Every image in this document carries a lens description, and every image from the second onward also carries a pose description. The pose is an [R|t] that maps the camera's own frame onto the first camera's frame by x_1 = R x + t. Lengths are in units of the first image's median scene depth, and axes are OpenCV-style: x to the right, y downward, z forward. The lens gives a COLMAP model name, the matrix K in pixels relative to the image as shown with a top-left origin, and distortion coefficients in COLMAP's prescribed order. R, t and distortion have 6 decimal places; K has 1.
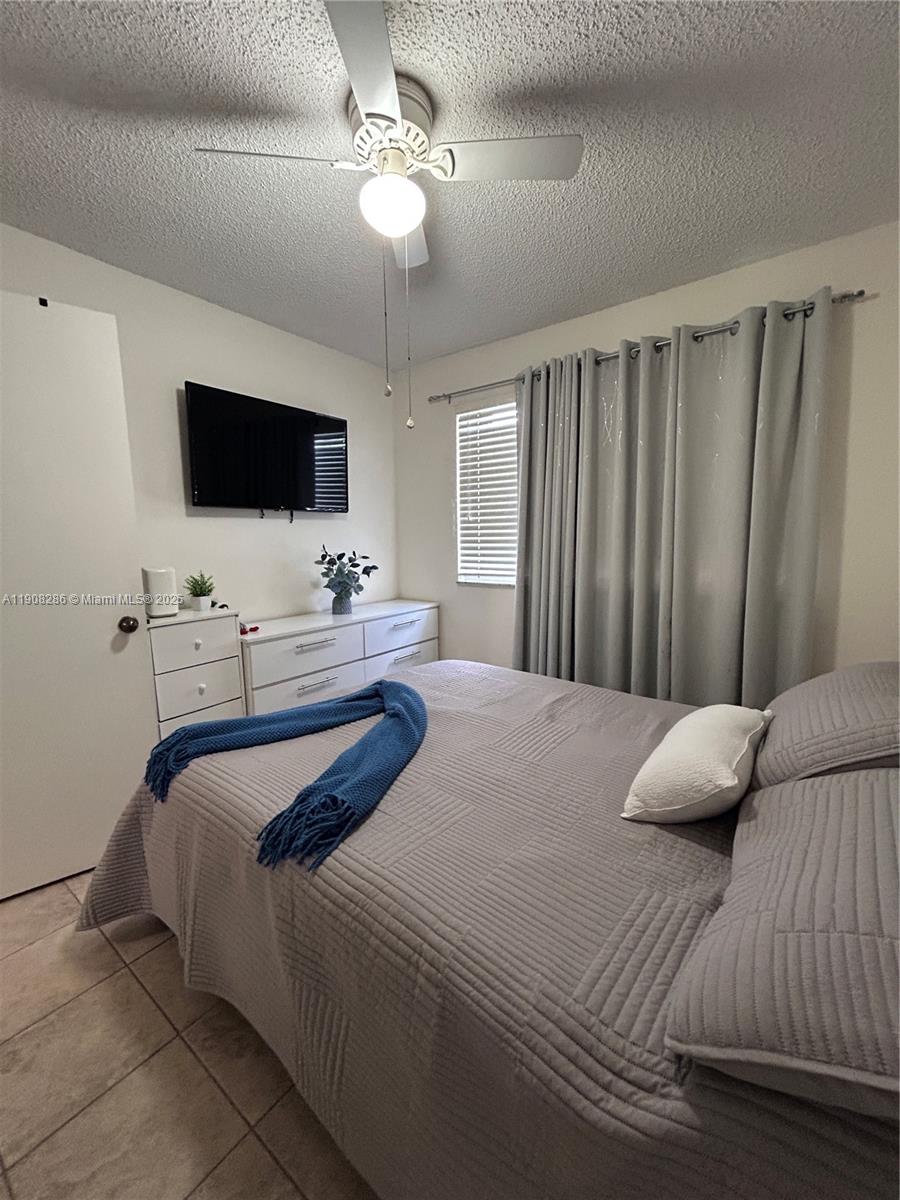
lens RADIAL K [[482.6, 0, 447.7], [0, 482.6, 600.5], [0, 0, 1]] dist [-0.002664, 0.000127]
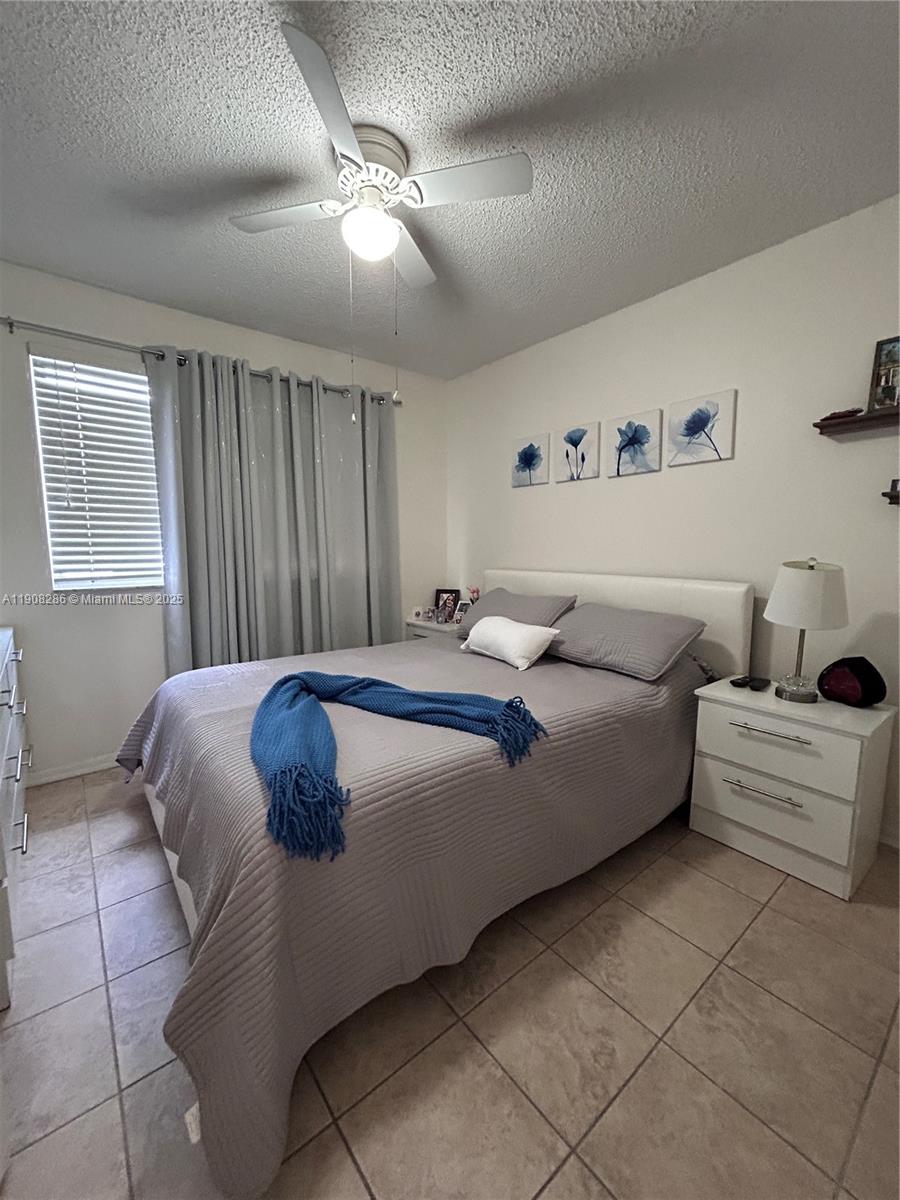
lens RADIAL K [[482.6, 0, 447.7], [0, 482.6, 600.5], [0, 0, 1]] dist [-0.002664, 0.000127]
pose [[0.247978, -0.091150, 0.964468, -0.595066], [0.121346, 0.990645, 0.062425, 0.002116], [-0.961136, 0.101555, 0.256719, 0.289206]]
